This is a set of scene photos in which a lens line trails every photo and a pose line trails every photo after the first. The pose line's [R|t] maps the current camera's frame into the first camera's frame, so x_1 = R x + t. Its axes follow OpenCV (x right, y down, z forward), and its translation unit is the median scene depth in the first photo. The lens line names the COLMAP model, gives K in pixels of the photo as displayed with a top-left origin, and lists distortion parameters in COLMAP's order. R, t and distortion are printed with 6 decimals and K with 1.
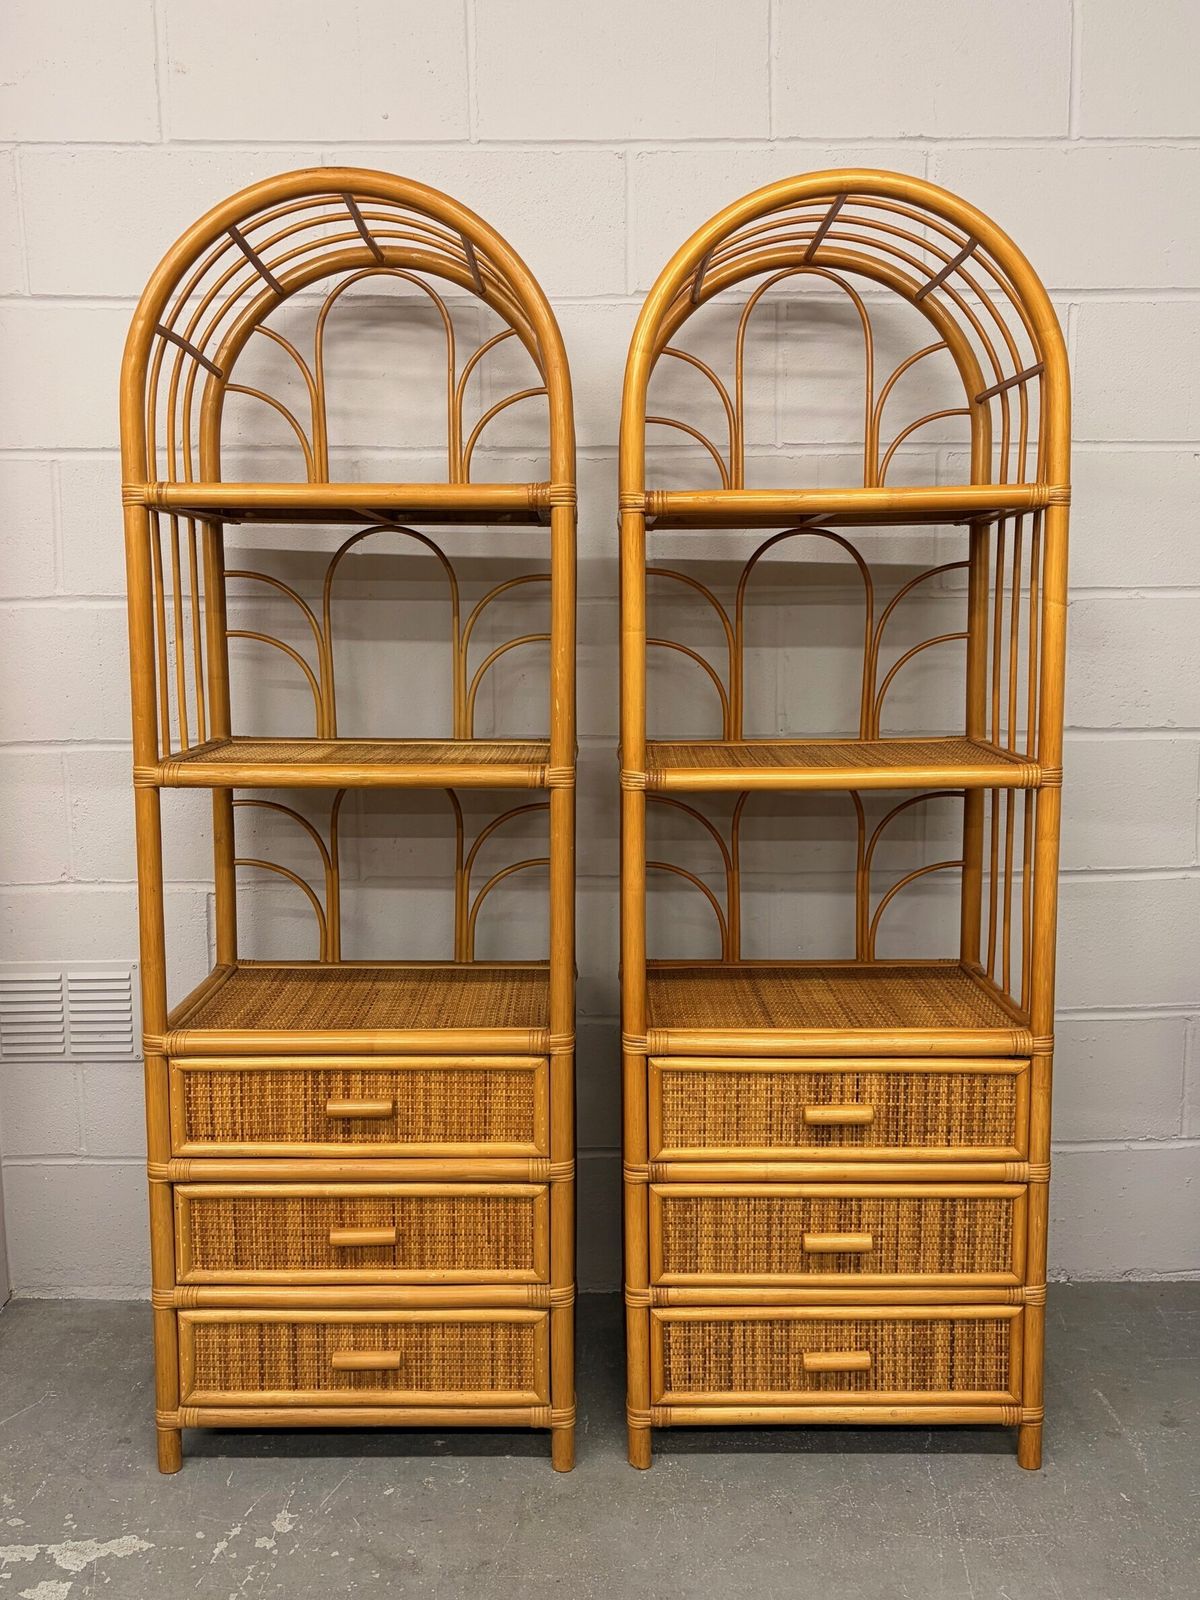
lens RADIAL K [[1458.4, 0, 585.9], [0, 1458.4, 796.0], [0, 0, 1]] dist [0.016427, 0.003255]
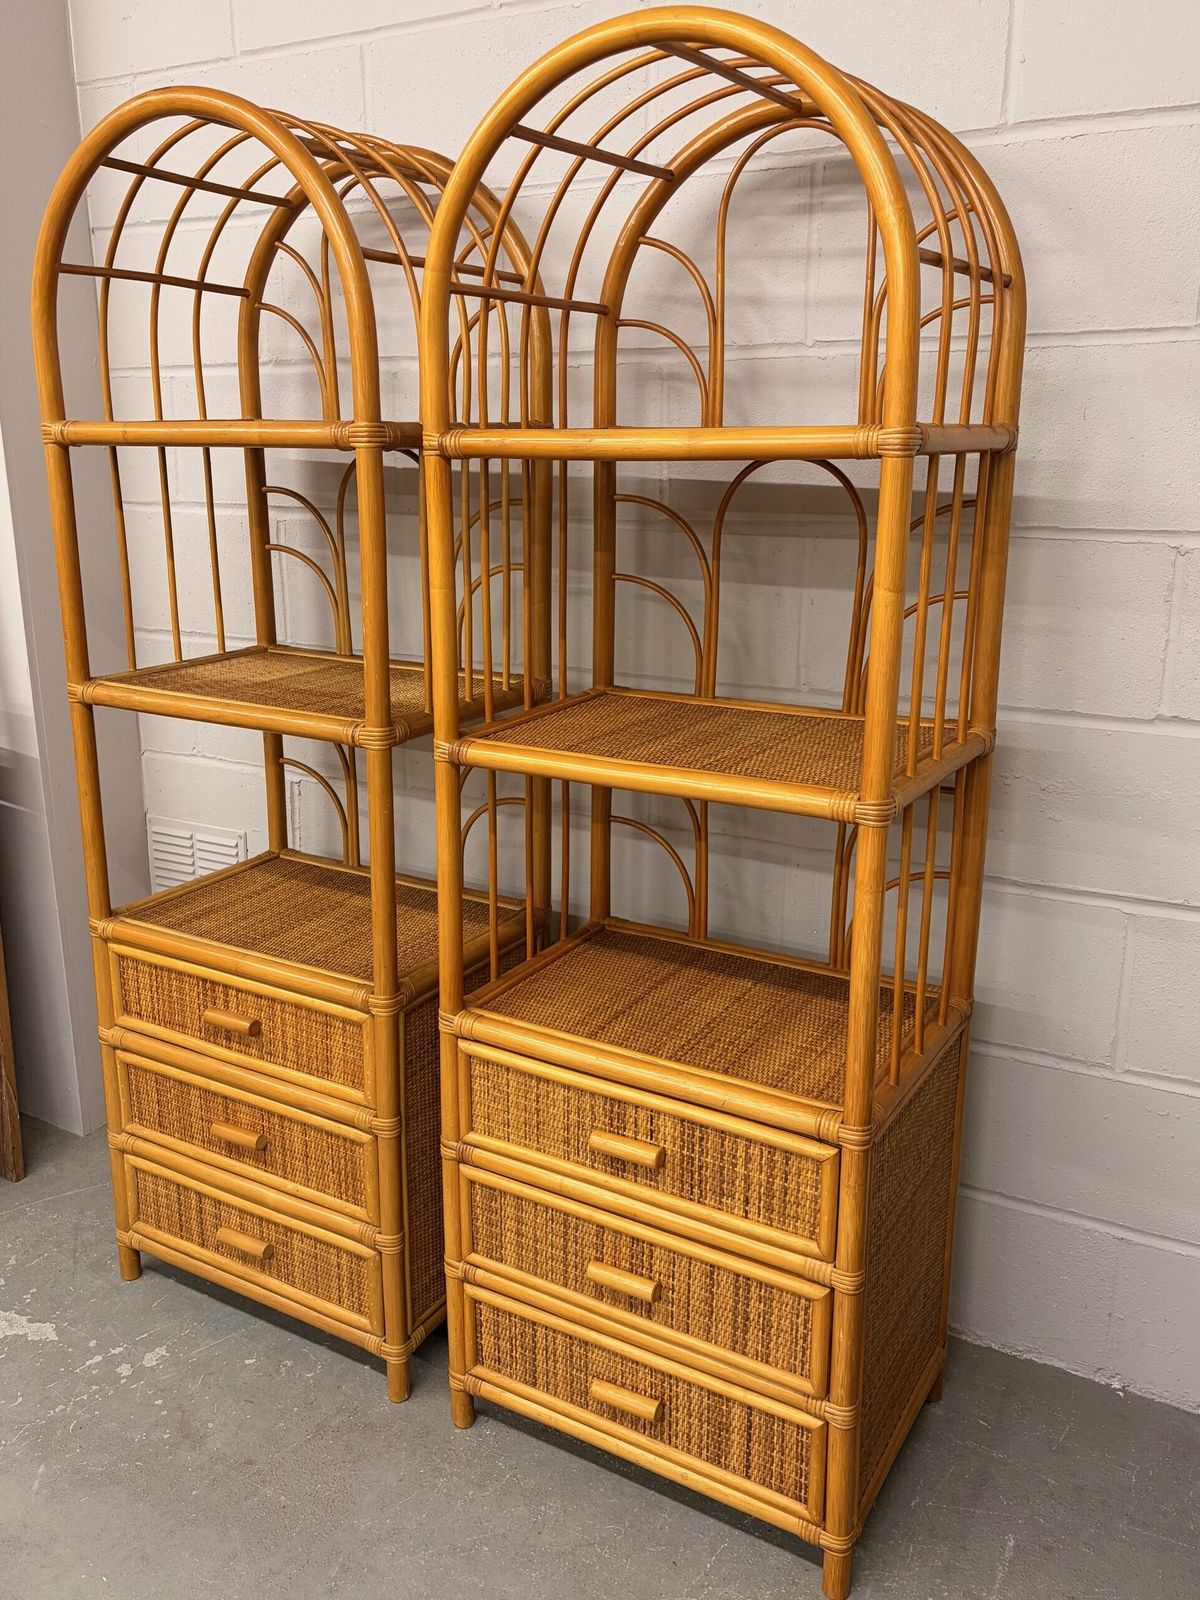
lens RADIAL K [[1351.4, 0, 559.4], [0, 1351.4, 788.5], [0, 0, 1]] dist [0.002991, 0.042671]
pose [[0.856010, 0.137583, -0.498315, 0.505850], [-0.069044, 0.985726, 0.153551, -0.118006], [0.512328, -0.097035, 0.853290, 0.293689]]
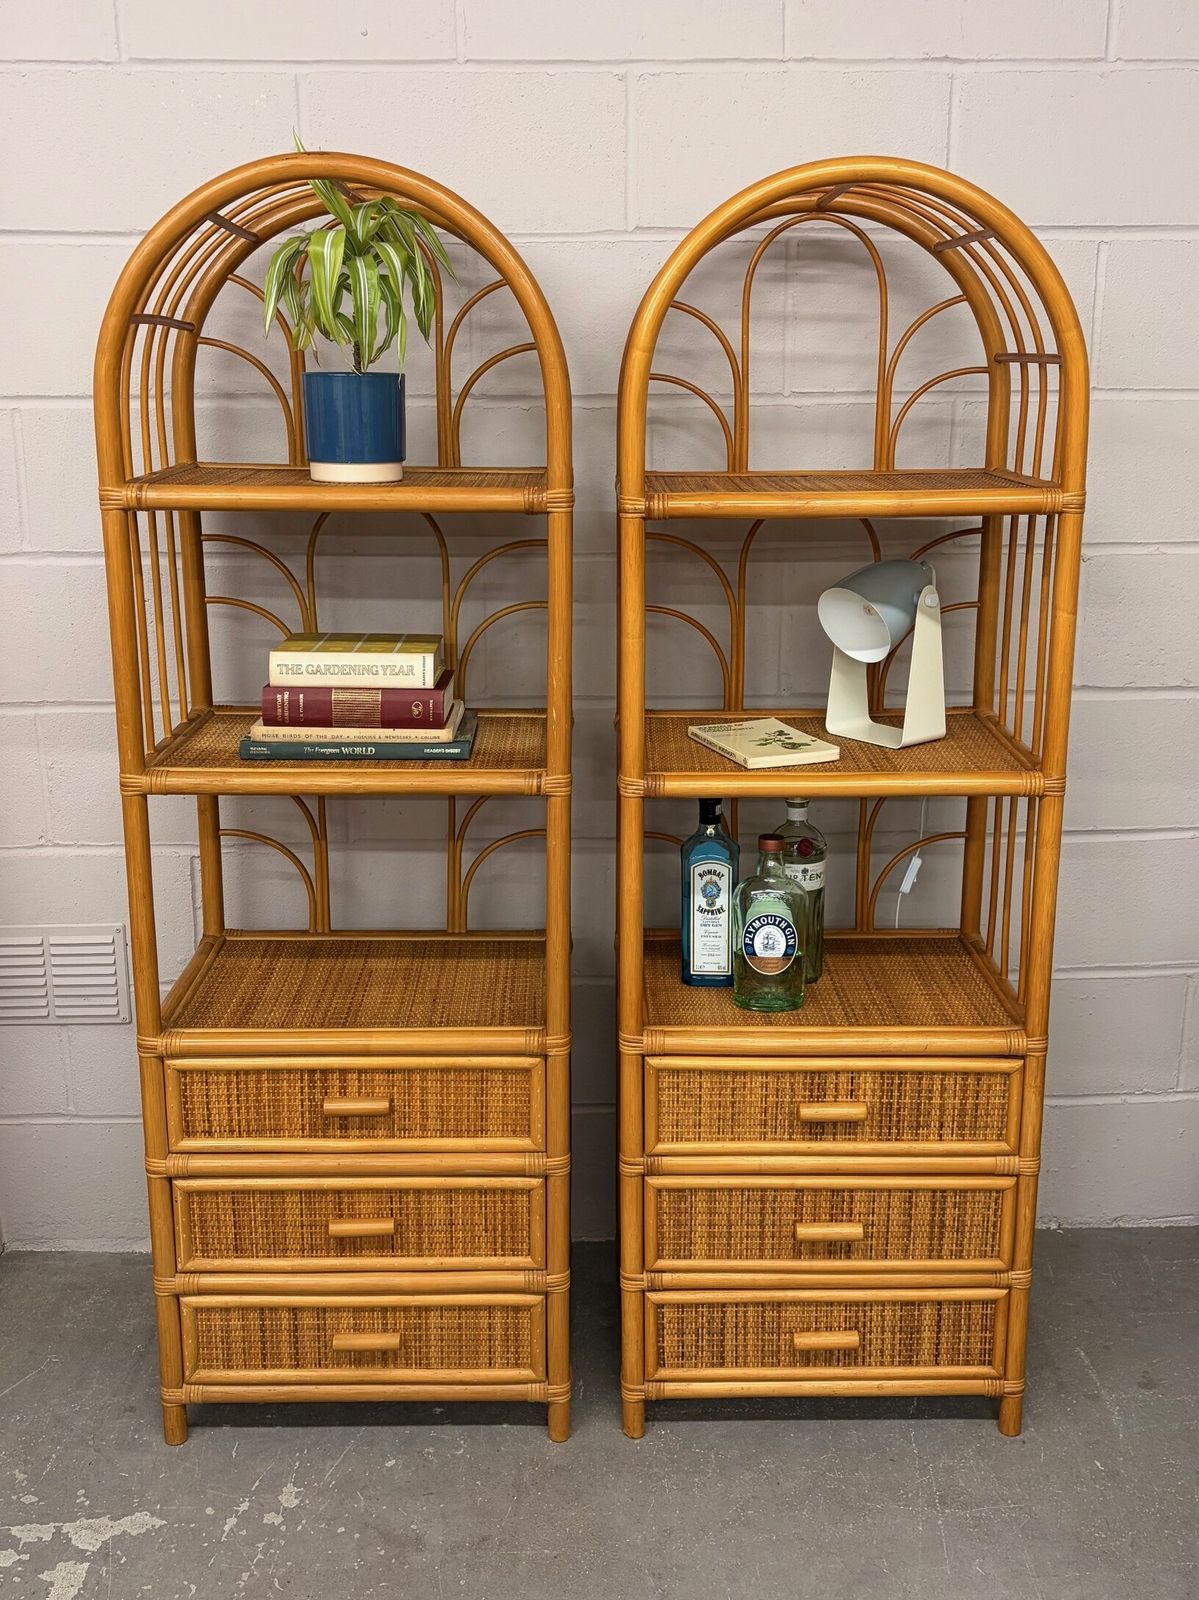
lens RADIAL K [[1589.3, 0, 598.0], [0, 1589.3, 771.7], [0, 0, 1]] dist [0.053720, -0.111292]
pose [[0.999872, 0.001256, 0.015979, -0.006789], [-0.003213, 0.992398, 0.123029, -0.146817], [-0.015703, -0.123064, 0.992274, -0.060151]]
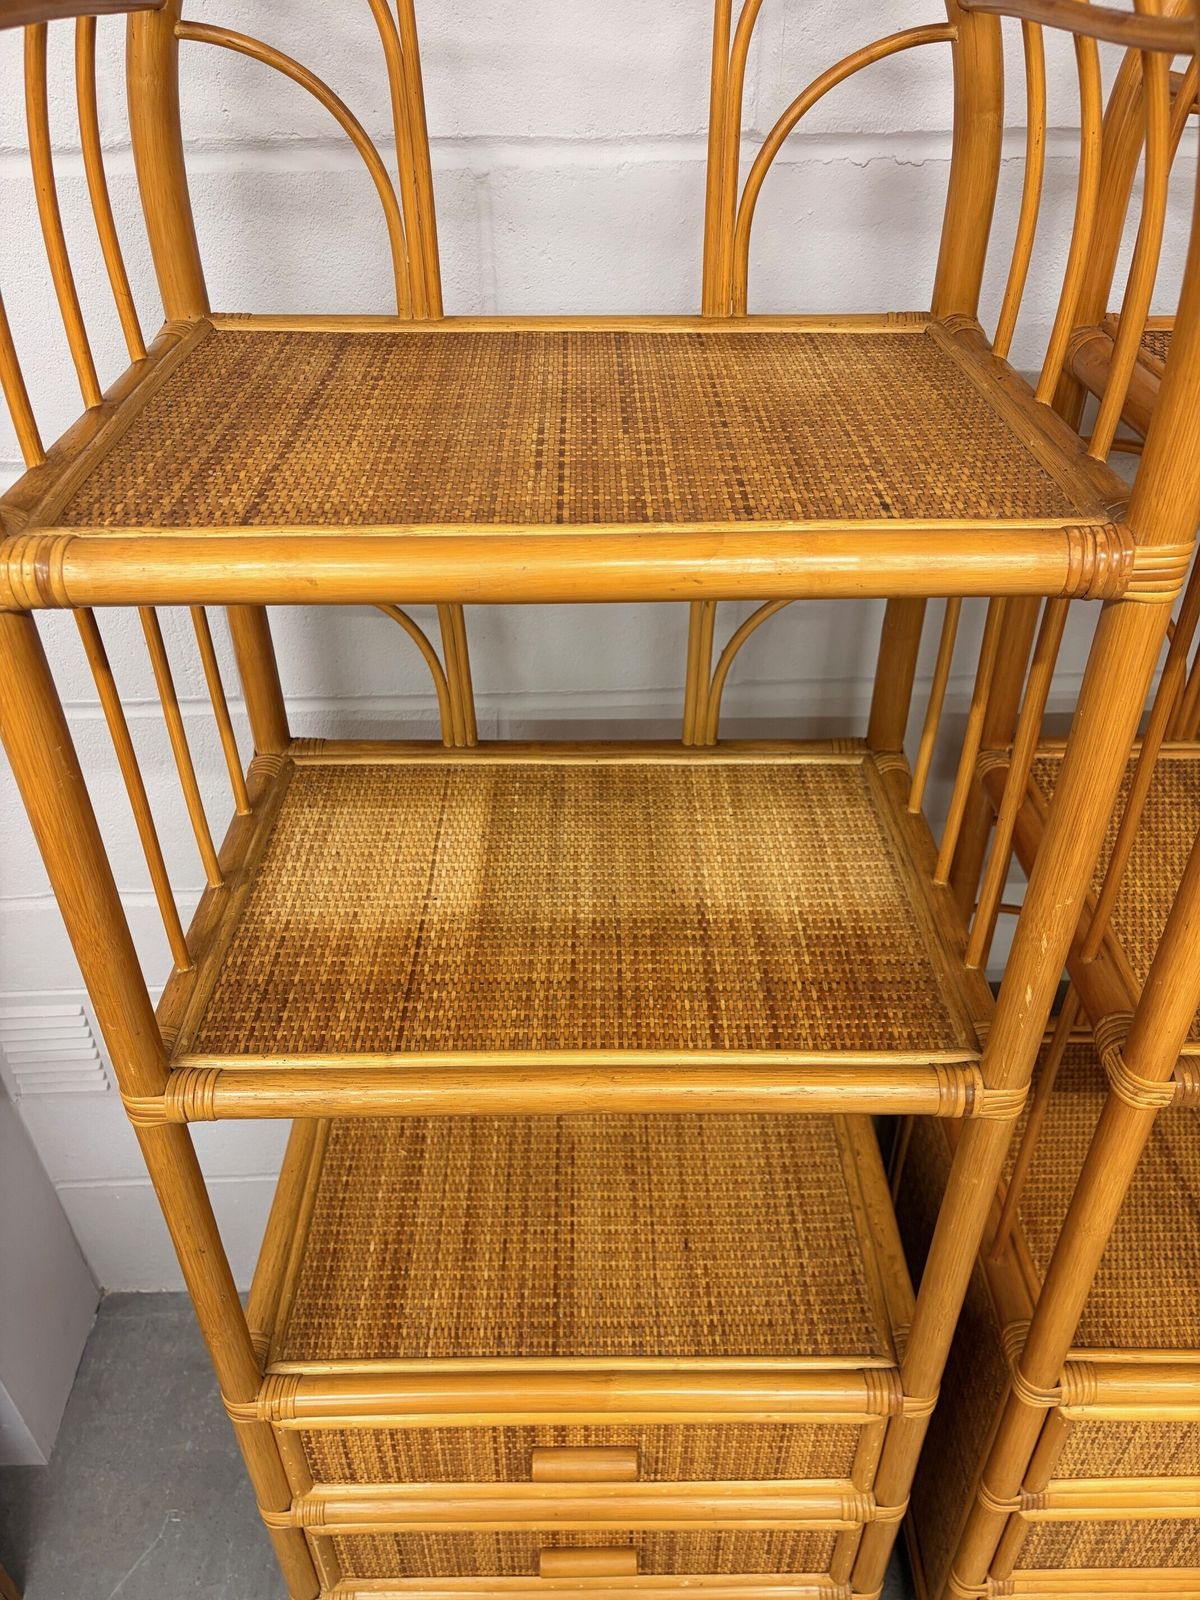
lens RADIAL K [[1231.4, 0, 600.0], [0, 1231.4, 800.0], [0, 0, 1]] dist [0.007258, -0.002810]
pose [[0.999938, -0.007535, 0.008138, -0.147054], [0.002721, 0.878013, 0.478629, -0.283985], [-0.010752, -0.478577, 0.877980, 0.657246]]
